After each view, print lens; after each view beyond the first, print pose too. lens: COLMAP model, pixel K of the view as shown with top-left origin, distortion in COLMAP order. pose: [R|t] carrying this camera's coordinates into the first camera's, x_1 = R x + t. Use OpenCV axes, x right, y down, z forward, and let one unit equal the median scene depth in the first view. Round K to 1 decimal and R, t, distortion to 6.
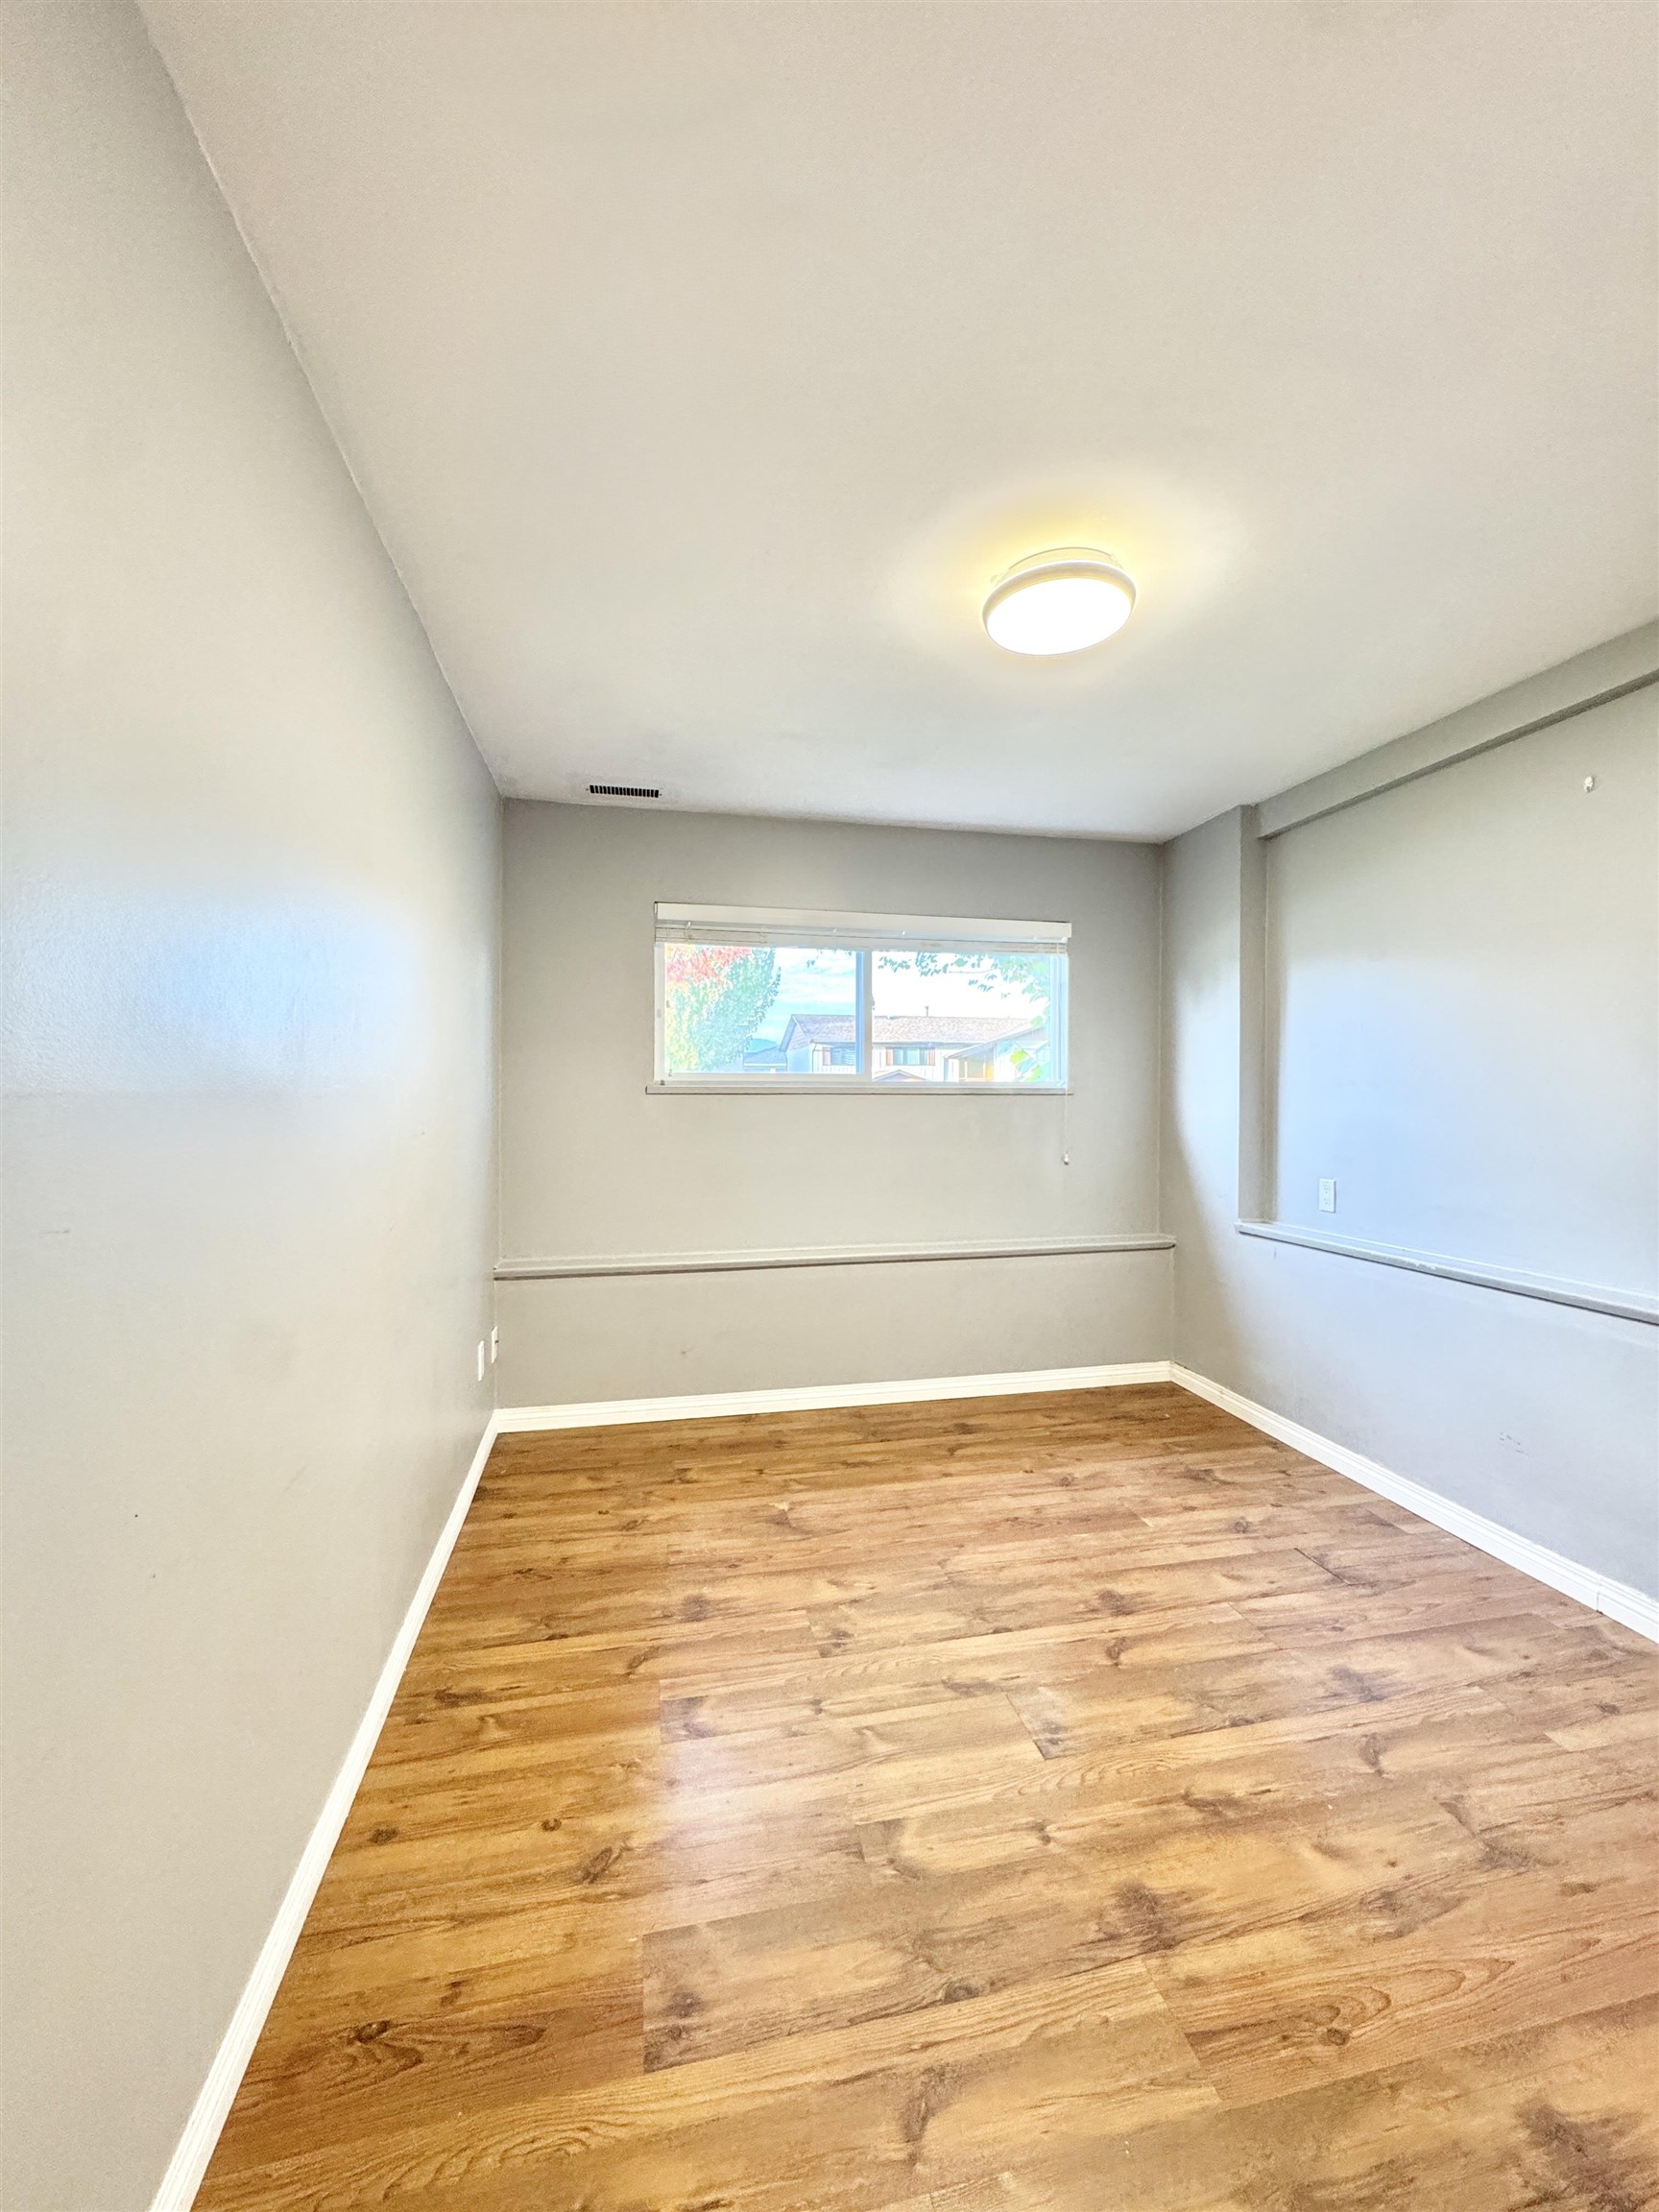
lens RADIAL K [[890.9, 0, 824.9], [0, 890.9, 1094.5], [0, 0, 1]] dist [-0.021363, 0.012163]
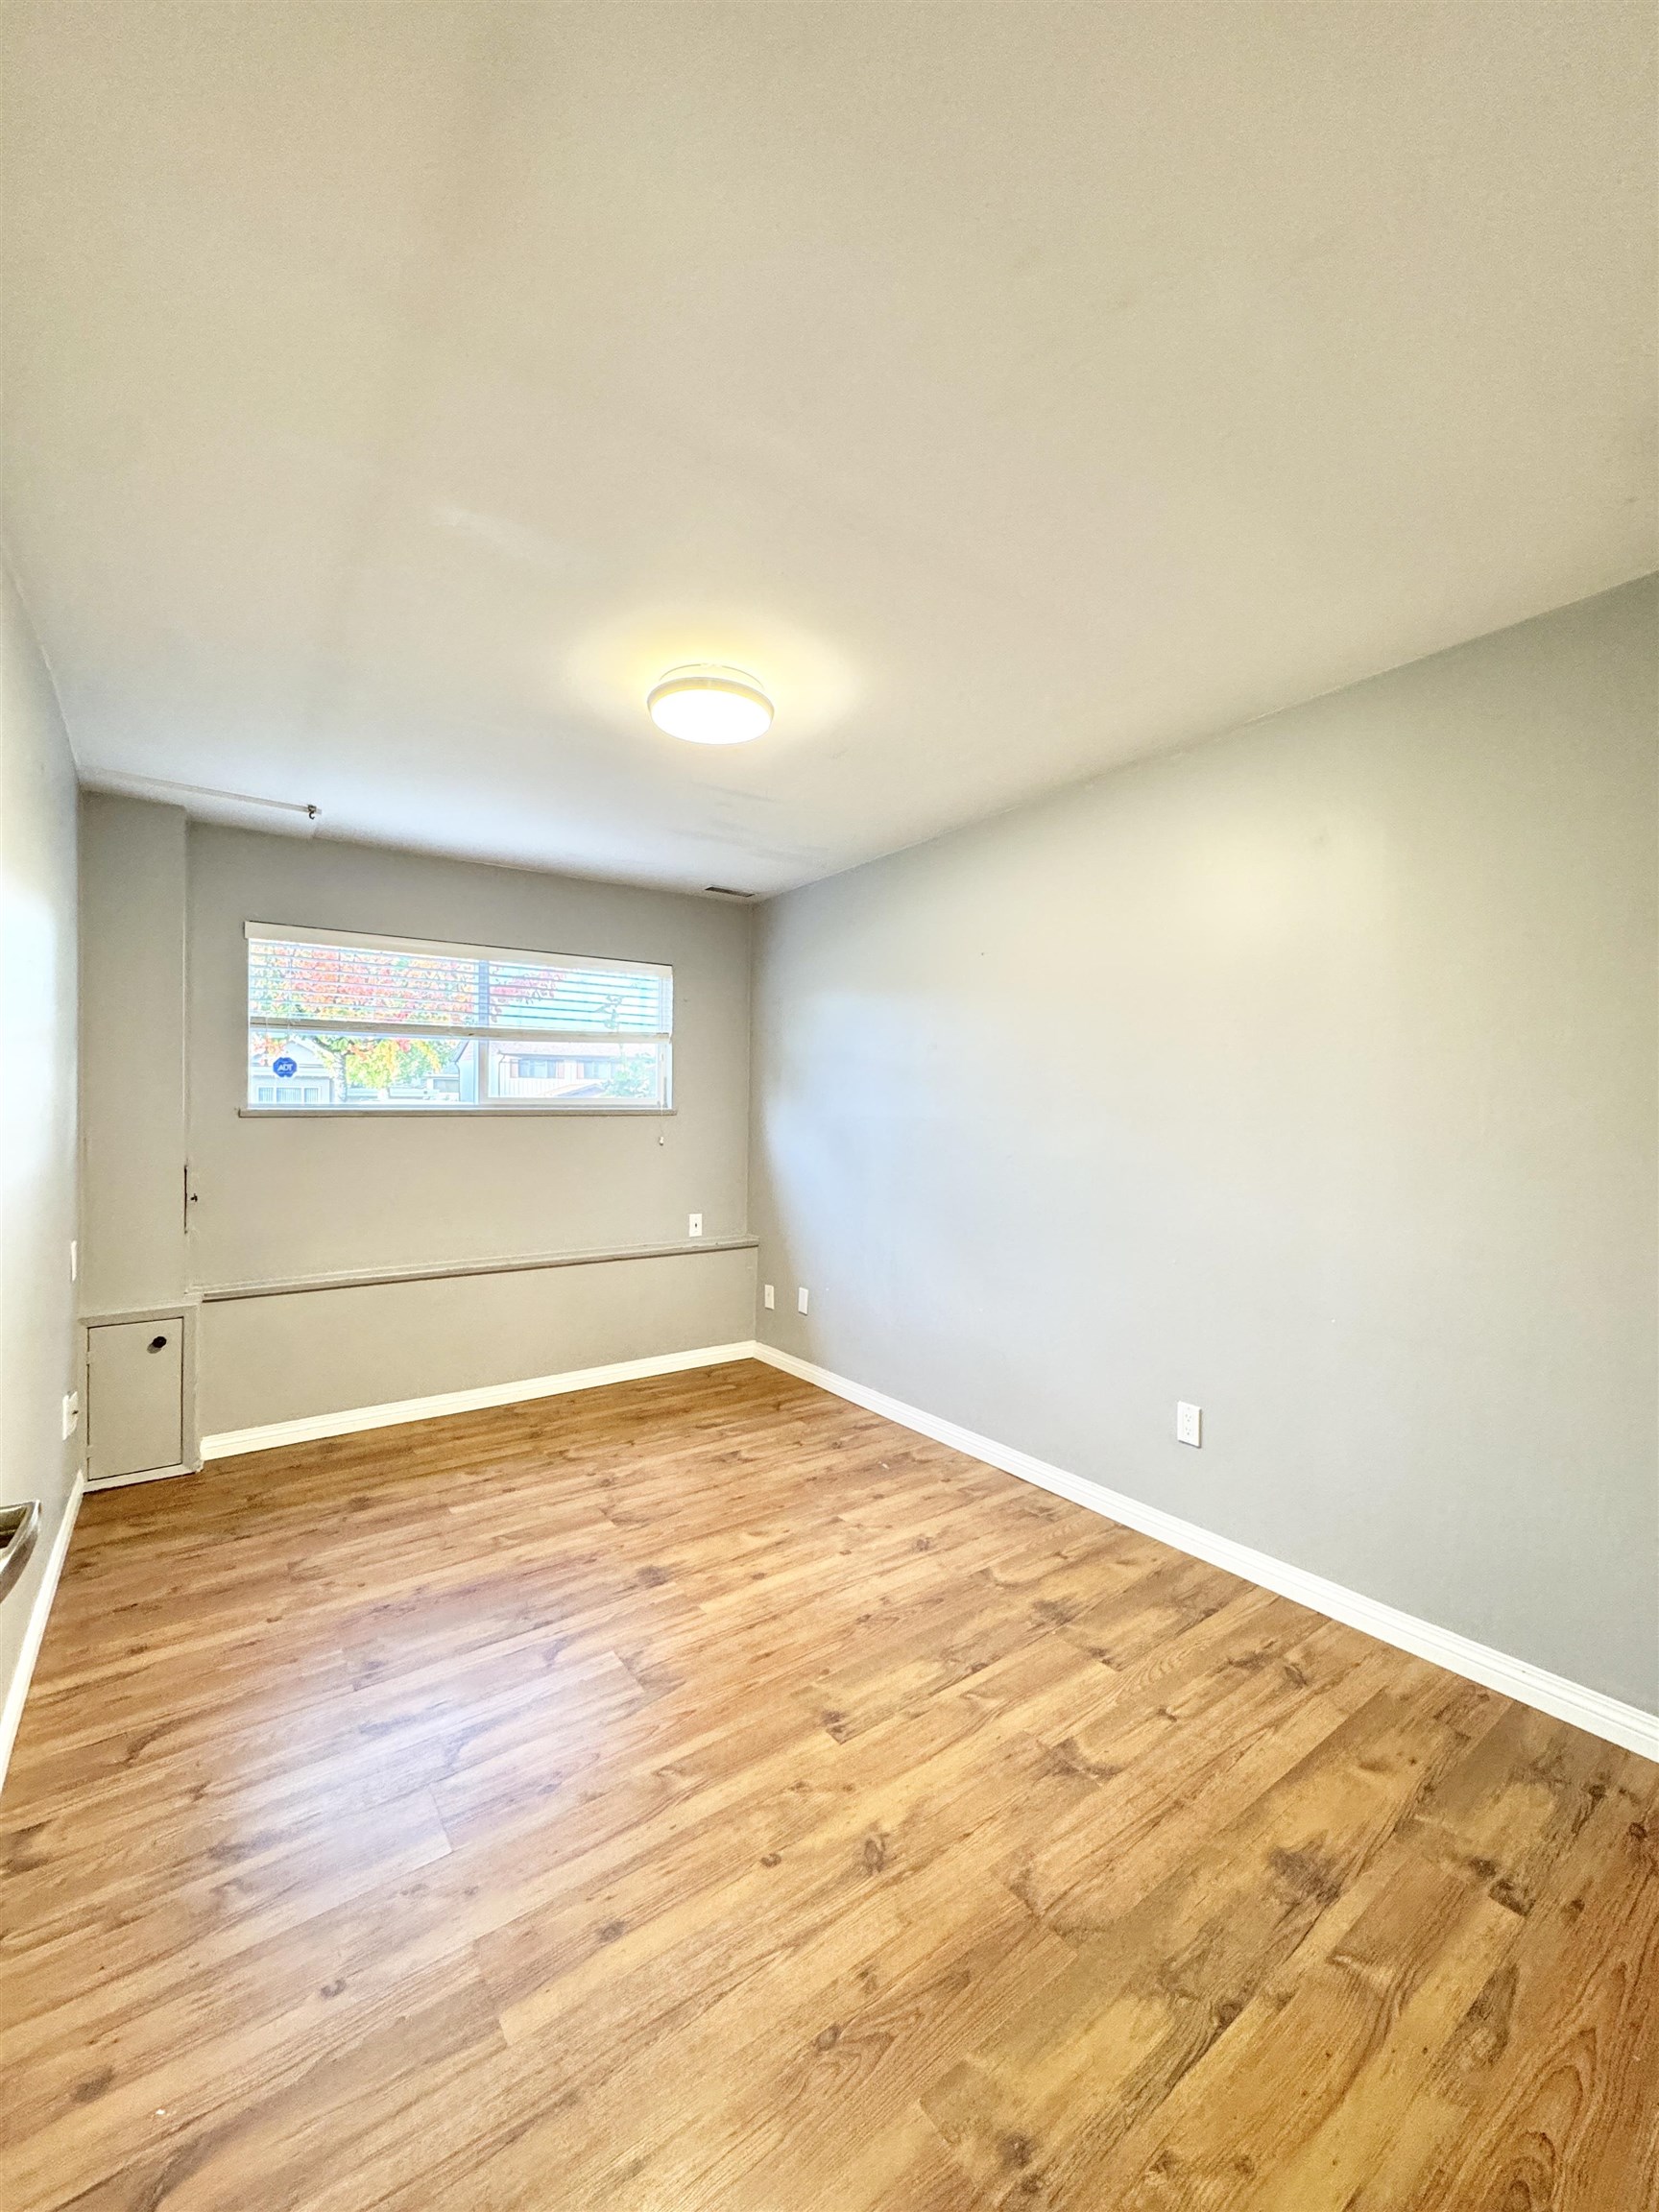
lens RADIAL K [[869.5, 0, 809.4], [0, 869.5, 1063.3], [0, 0, 1]] dist [-0.018210, 0.003542]
pose [[0.912672, 0.024126, 0.407980, -0.226609], [0.003540, 0.997752, -0.066921, -0.016841], [-0.408677, 0.062521, 0.910535, -0.006124]]
